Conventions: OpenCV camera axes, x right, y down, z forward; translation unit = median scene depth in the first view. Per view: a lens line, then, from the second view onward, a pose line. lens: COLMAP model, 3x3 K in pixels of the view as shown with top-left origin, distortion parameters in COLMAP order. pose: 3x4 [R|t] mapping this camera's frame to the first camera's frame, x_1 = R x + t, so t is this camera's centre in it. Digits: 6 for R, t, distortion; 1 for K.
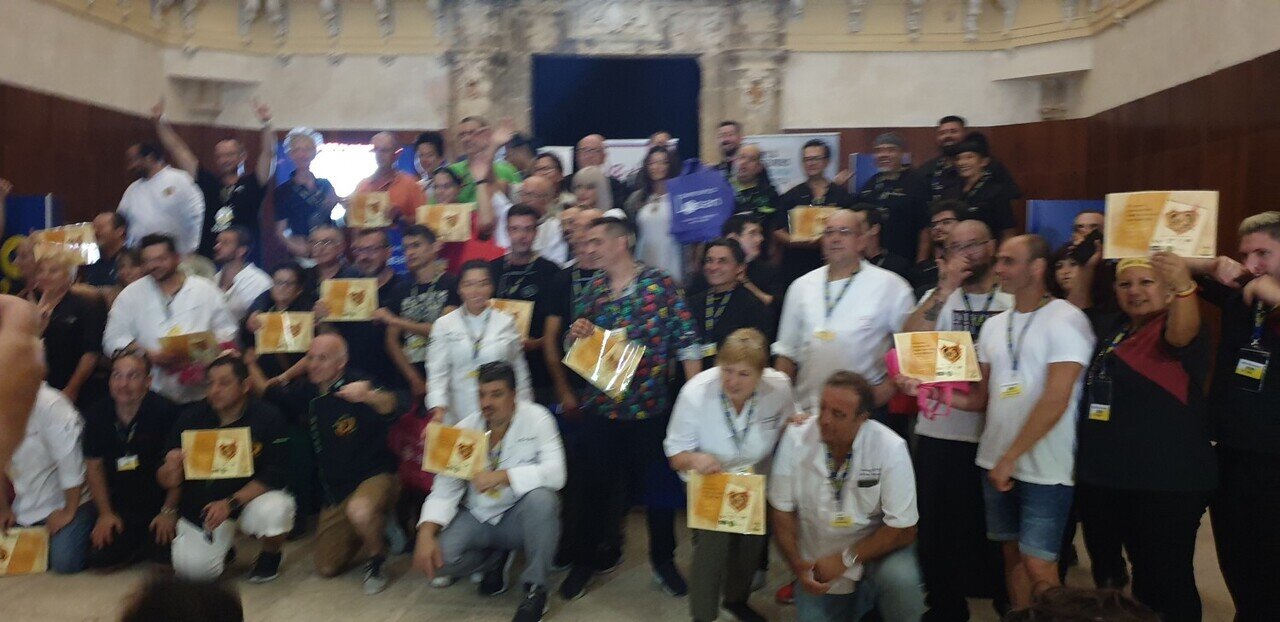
lens RADIAL K [[1004.0, 0, 634.7], [0, 1004.0, 314.8], [0, 0, 1]] dist [0.050884, -0.087977]
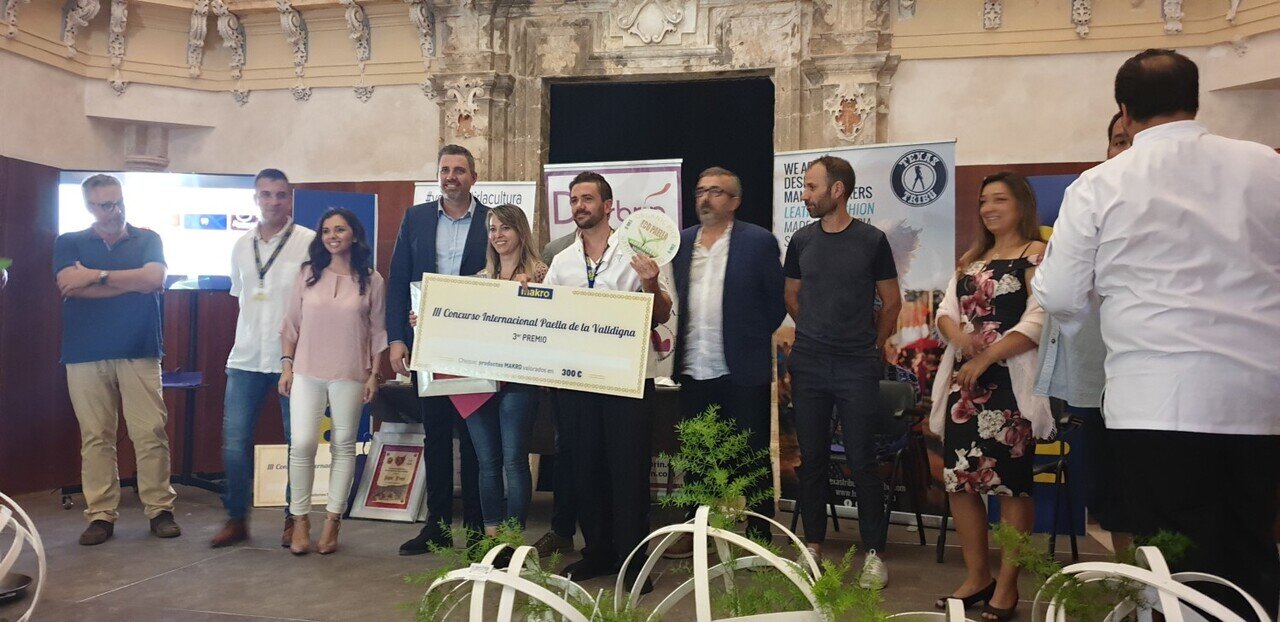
lens RADIAL K [[1004.0, 0, 636.5], [0, 1004.0, 317.1], [0, 0, 1]] dist [0.050884, -0.087977]
pose [[0.989578, 0.001898, -0.143983, 0.074300], [-0.014707, 0.996016, -0.087952, -0.017554], [0.143243, 0.089153, 0.985664, 0.293878]]
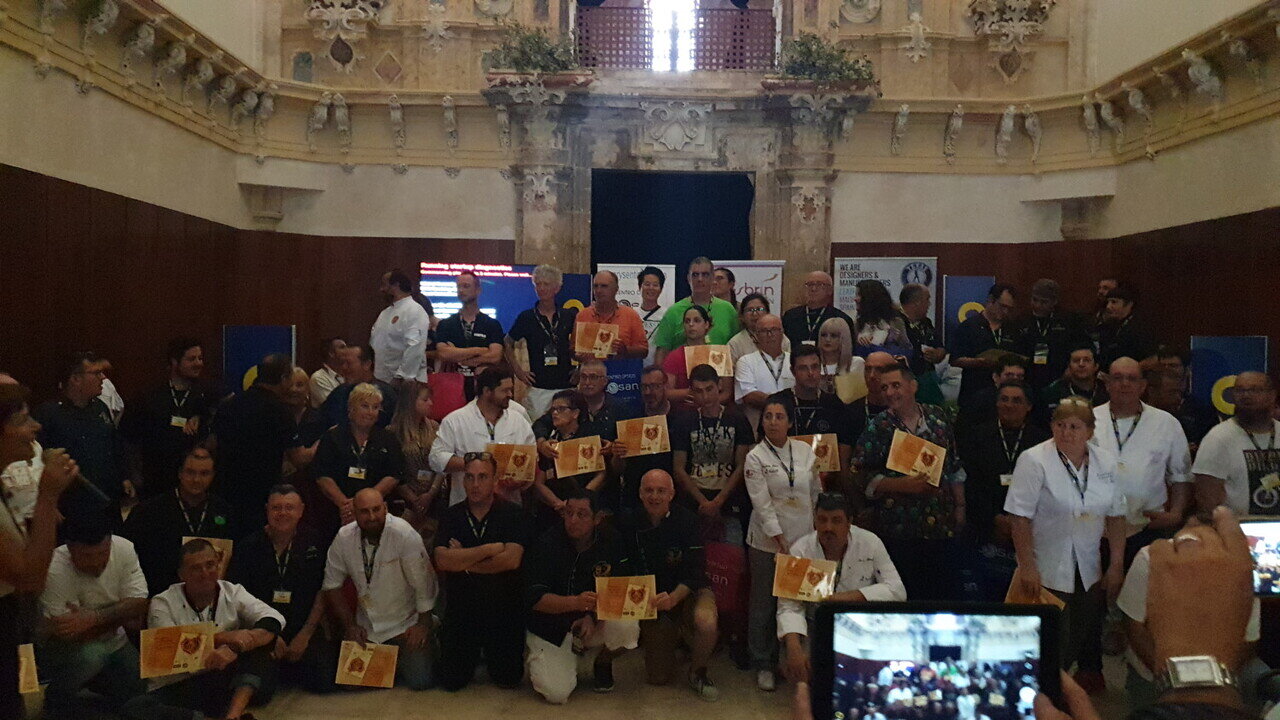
lens RADIAL K [[1000.1, 0, 623.3], [0, 1000.1, 380.5], [0, 0, 1]] dist [0.047968, -0.078699]
pose [[0.994647, -0.003084, 0.103284, -0.182721], [0.004532, 0.999895, -0.013790, -0.023863], [-0.103231, 0.014184, 0.994556, -0.038584]]
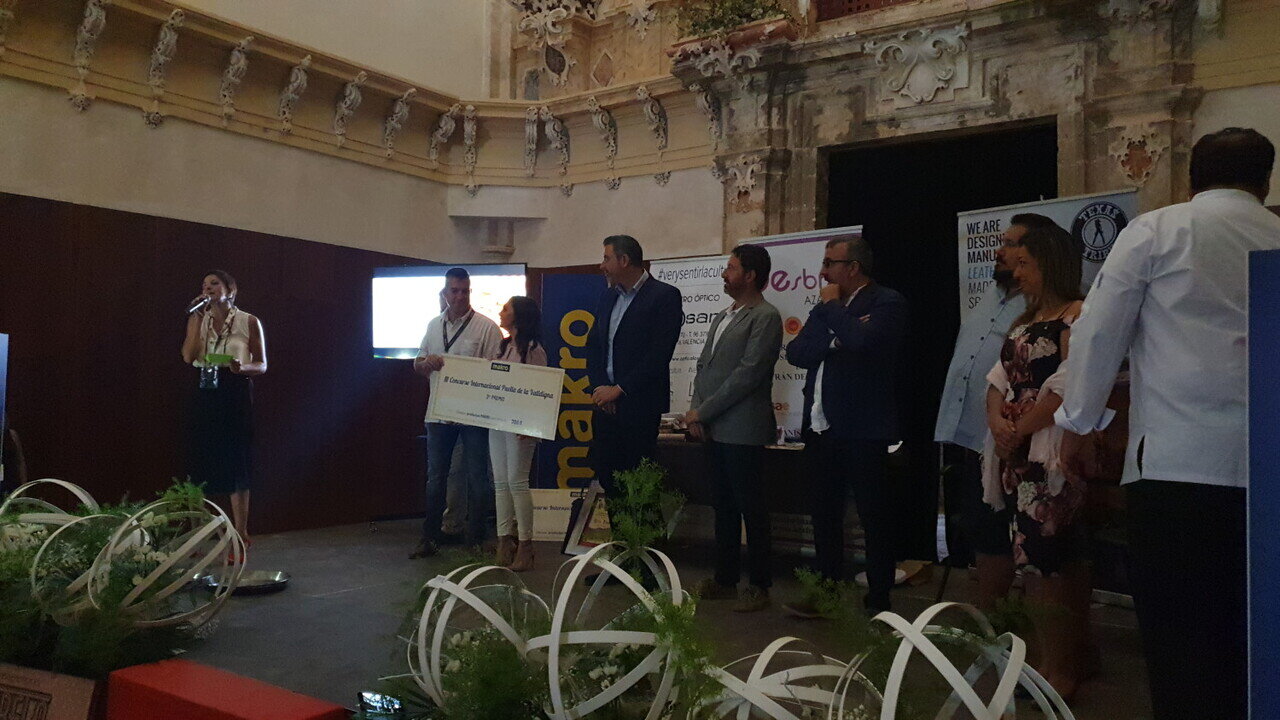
lens RADIAL K [[1000.1, 0, 625.2], [0, 1000.1, 374.8], [0, 0, 1]] dist [0.047968, -0.078699]
pose [[0.847884, -0.003001, -0.530173, 0.180220], [-0.046958, 0.995629, -0.080735, -0.018088], [0.528097, 0.093350, 0.844037, 0.296217]]
